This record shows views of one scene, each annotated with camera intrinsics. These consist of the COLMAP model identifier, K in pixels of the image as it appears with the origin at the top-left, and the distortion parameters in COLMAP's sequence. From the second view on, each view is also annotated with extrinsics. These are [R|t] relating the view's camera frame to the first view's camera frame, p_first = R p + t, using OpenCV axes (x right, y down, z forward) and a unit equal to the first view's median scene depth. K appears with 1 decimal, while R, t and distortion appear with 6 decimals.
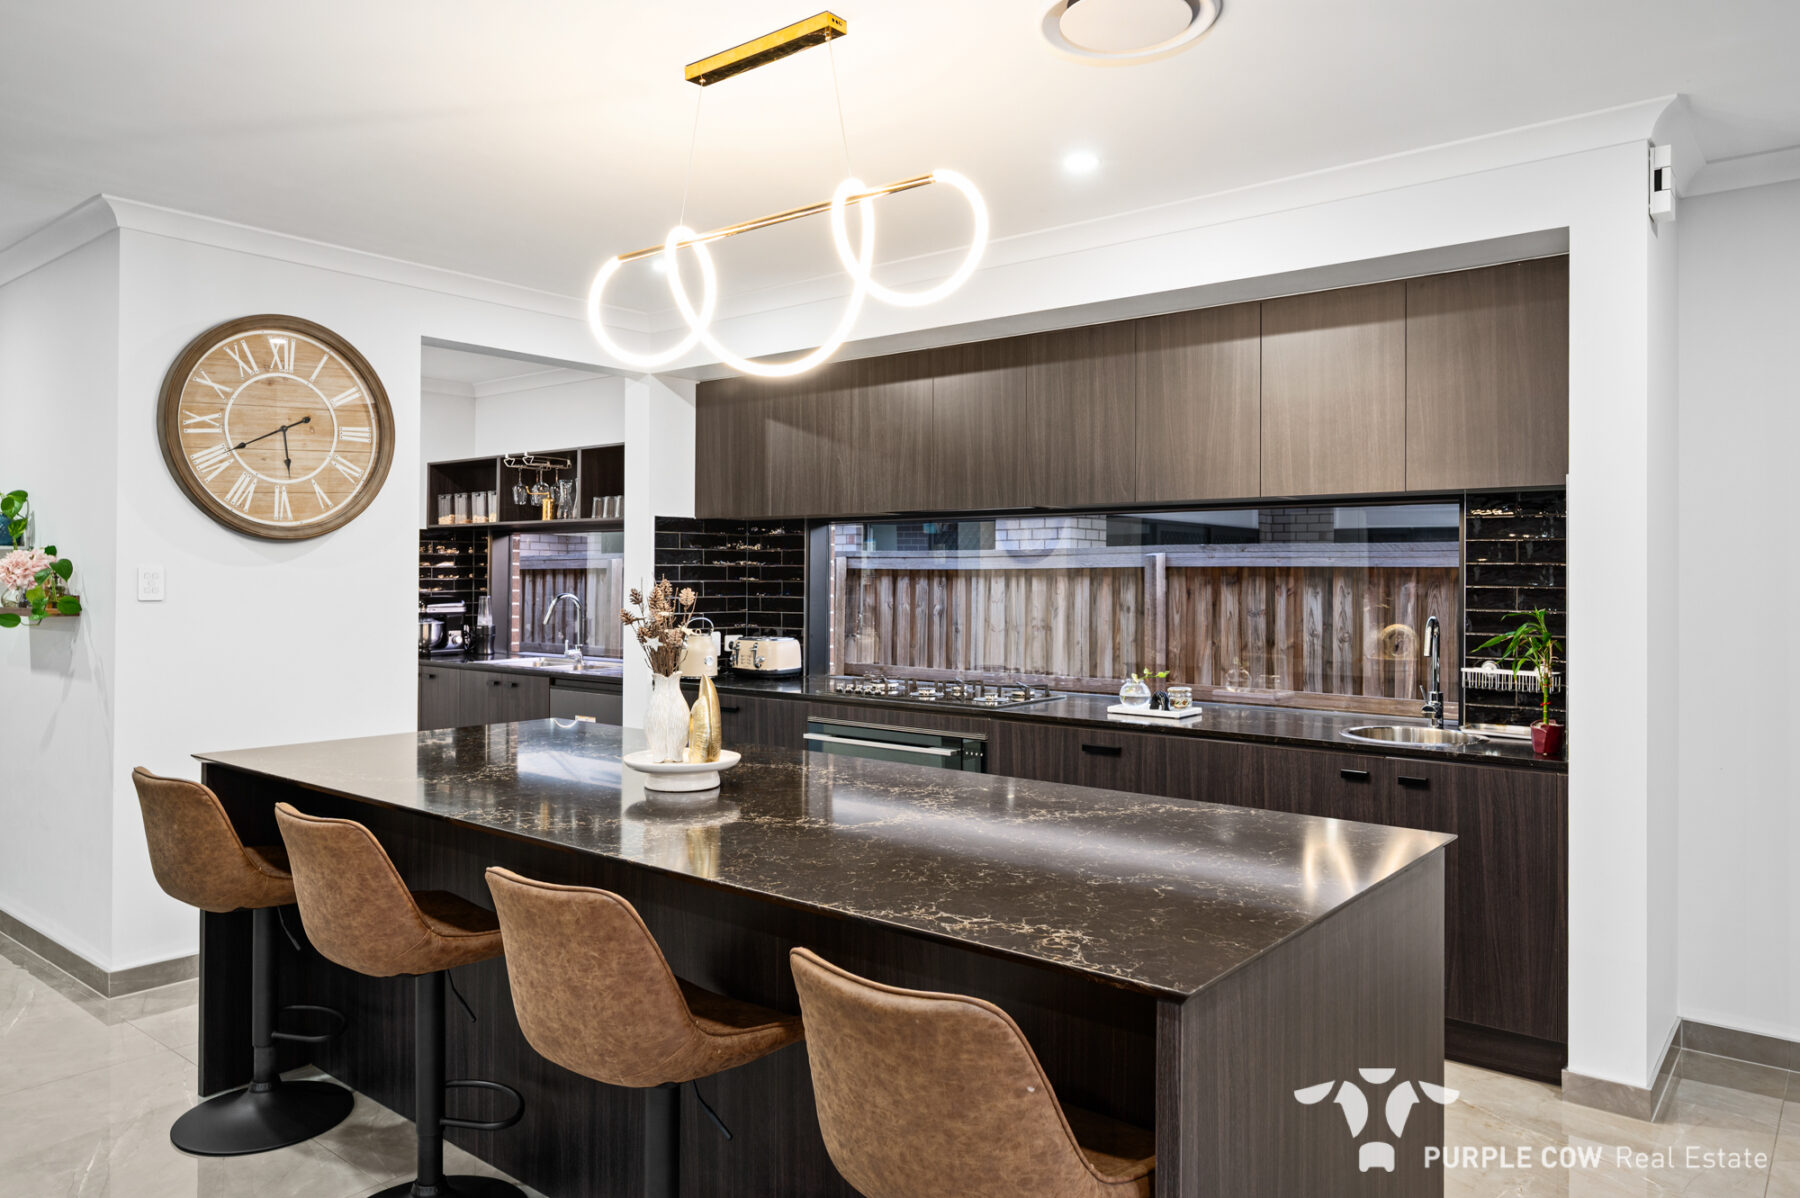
lens RADIAL K [[1232.2, 0, 897.6], [0, 1232.2, 569.8], [0, 0, 1]] dist [-0.003235, -0.001777]
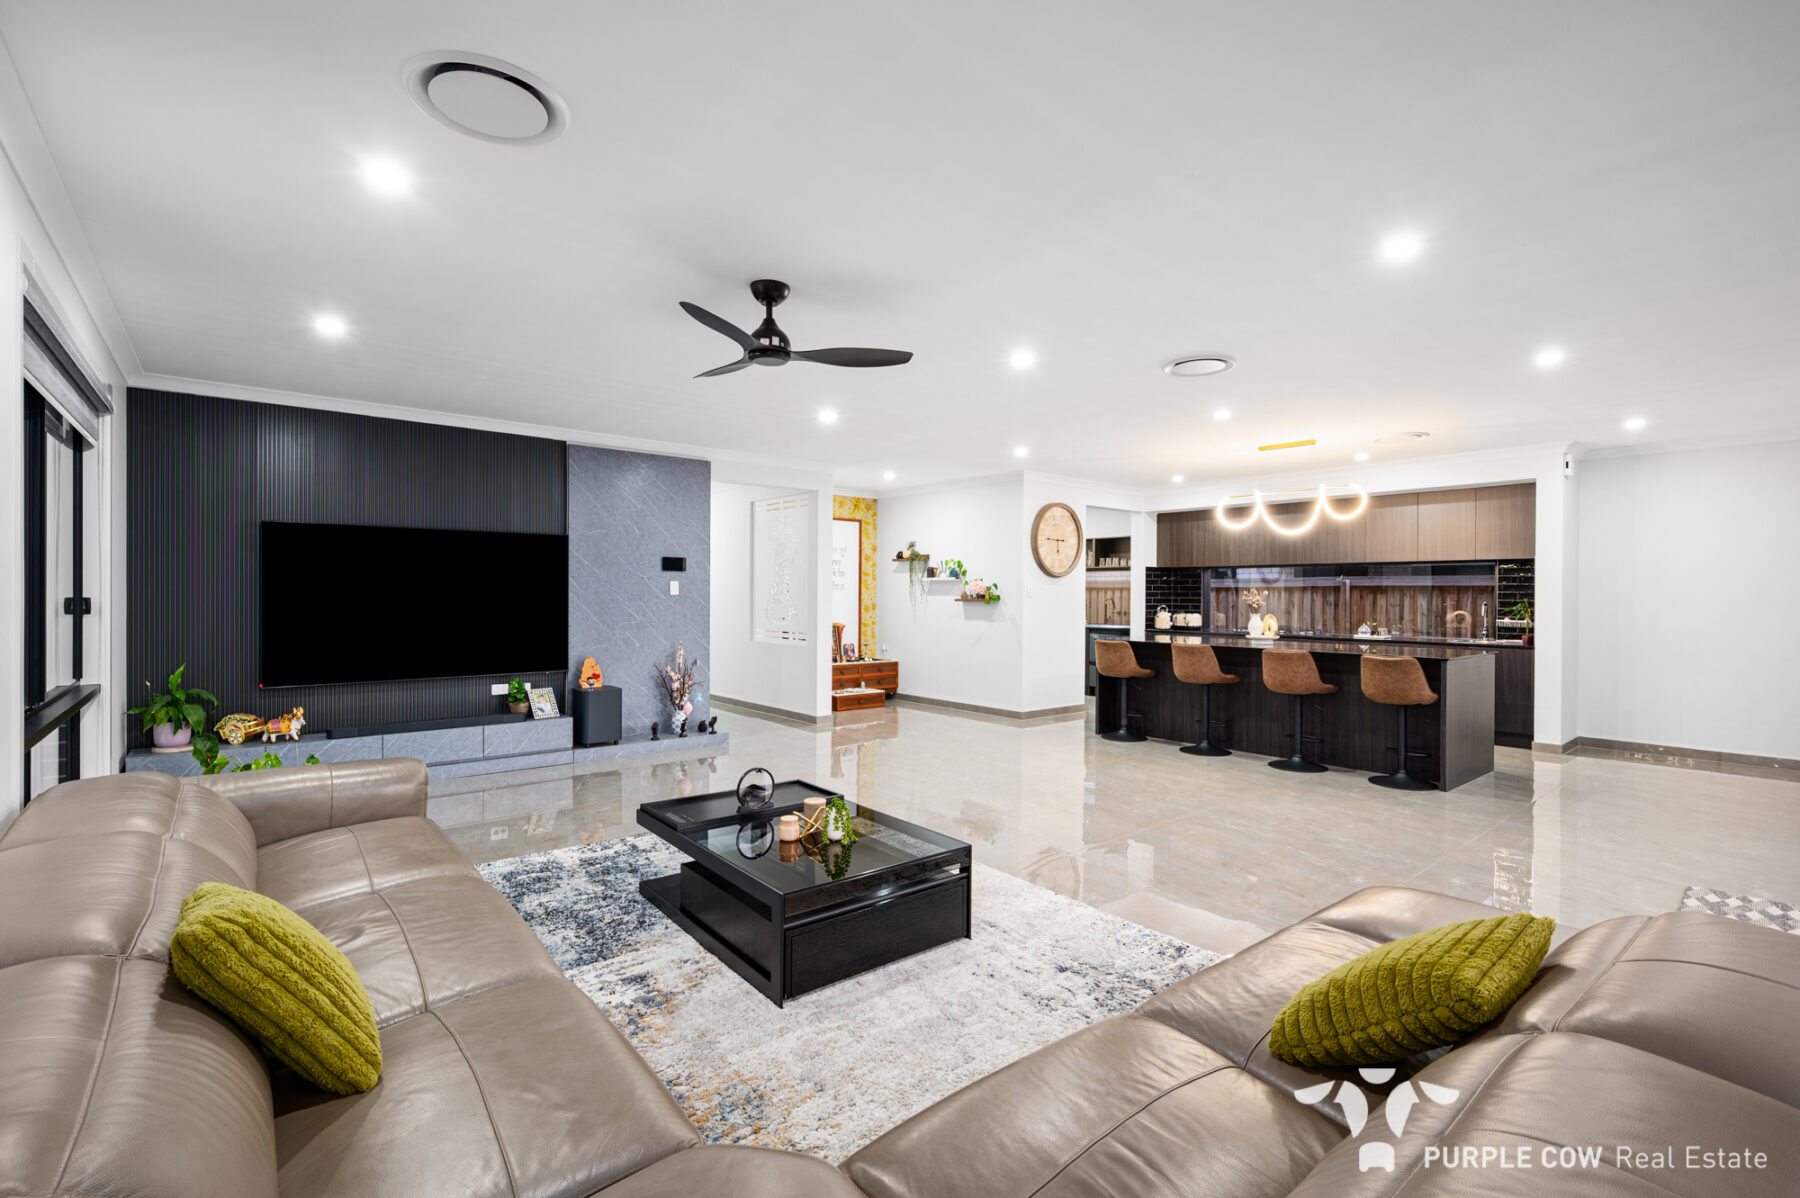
lens RADIAL K [[808.6, 0, 900.0], [0, 808.6, 599.0], [0, 0, 1]] dist [-0.001815, -0.000234]
pose [[0.981393, 0.002969, -0.191986, -0.484530], [-0.000647, 0.999926, 0.012153, 0.006429], [0.192008, -0.011803, 0.981322, -0.994437]]
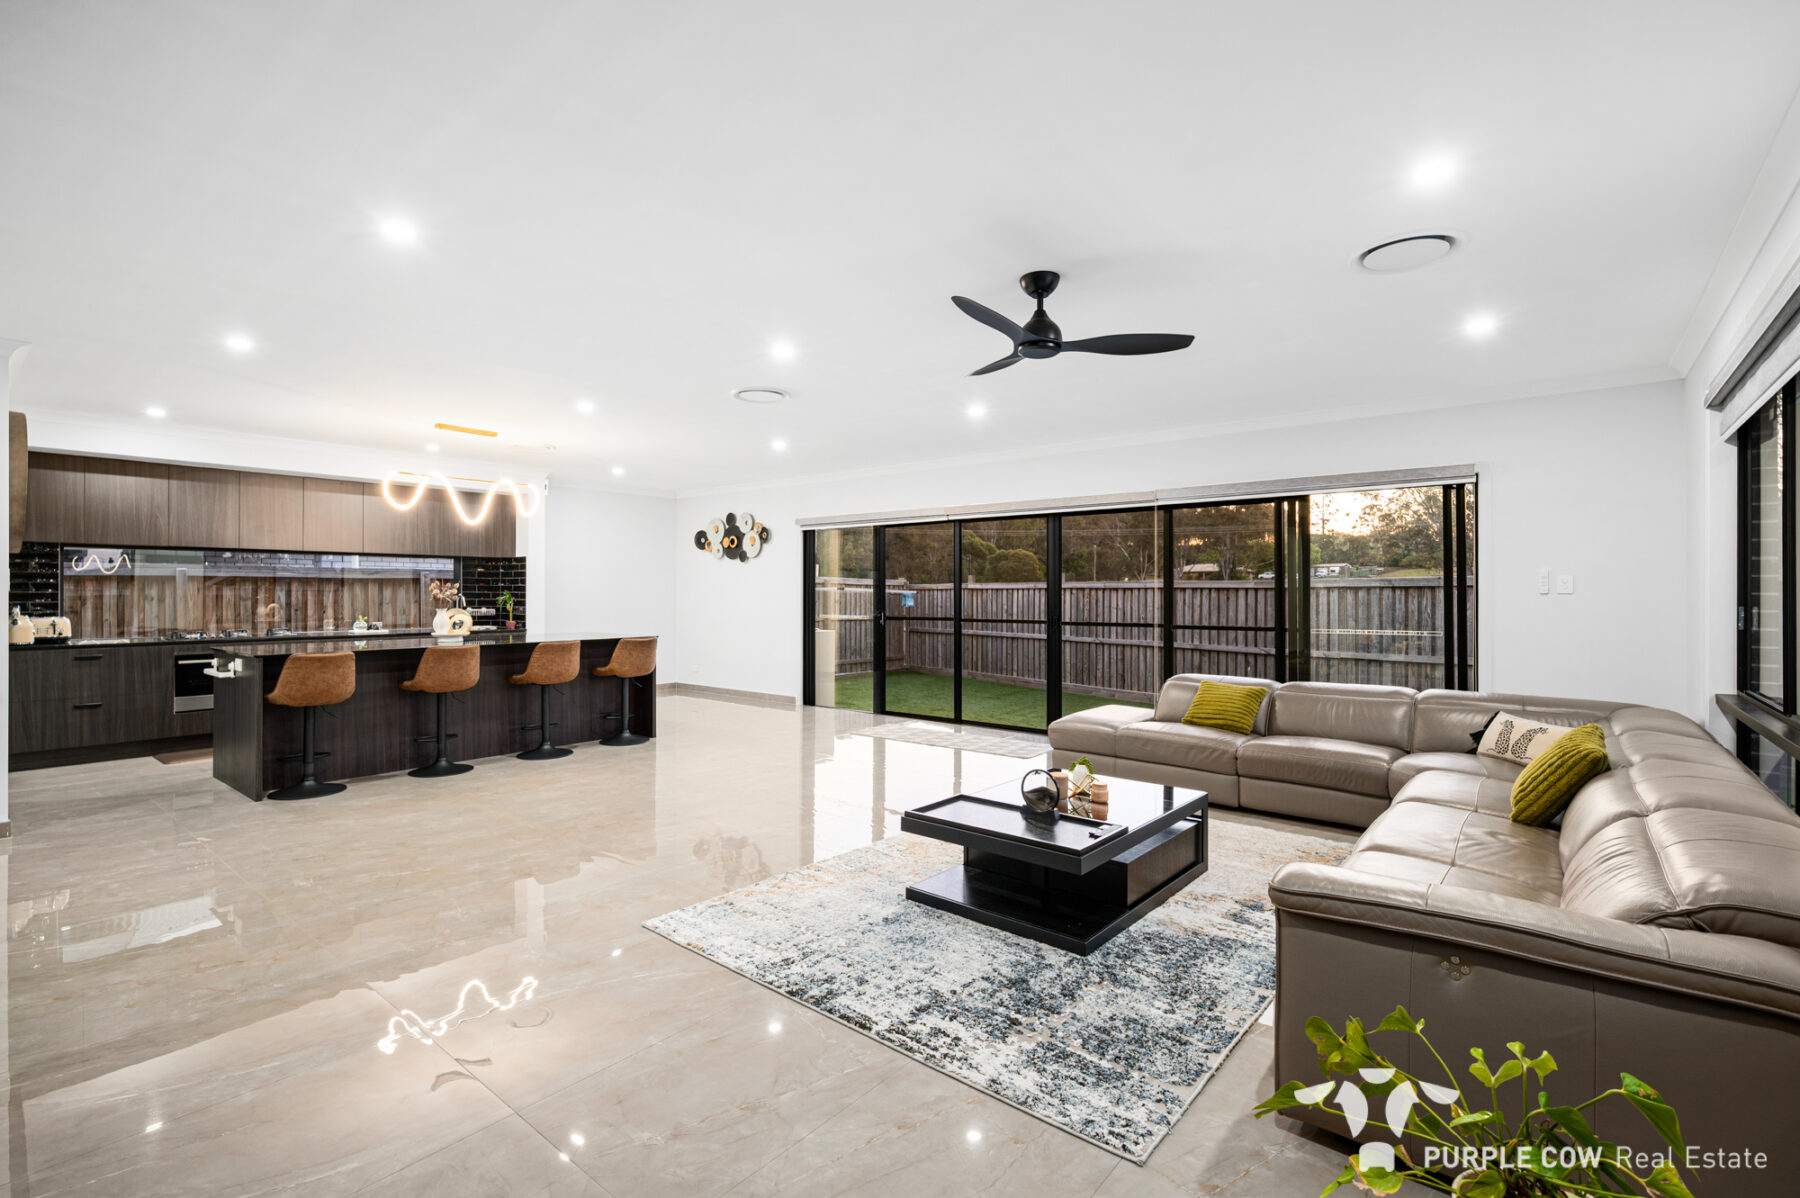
lens RADIAL K [[814.3, 0, 900.0], [0, 814.3, 599.0], [0, 0, 1]] dist [0.000327, 0.000000]
pose [[-0.005246, -0.014404, 0.999882, -1.546276], [-0.008200, 0.999863, 0.014361, 0.009375], [-0.999953, -0.008124, -0.005363, -0.105150]]
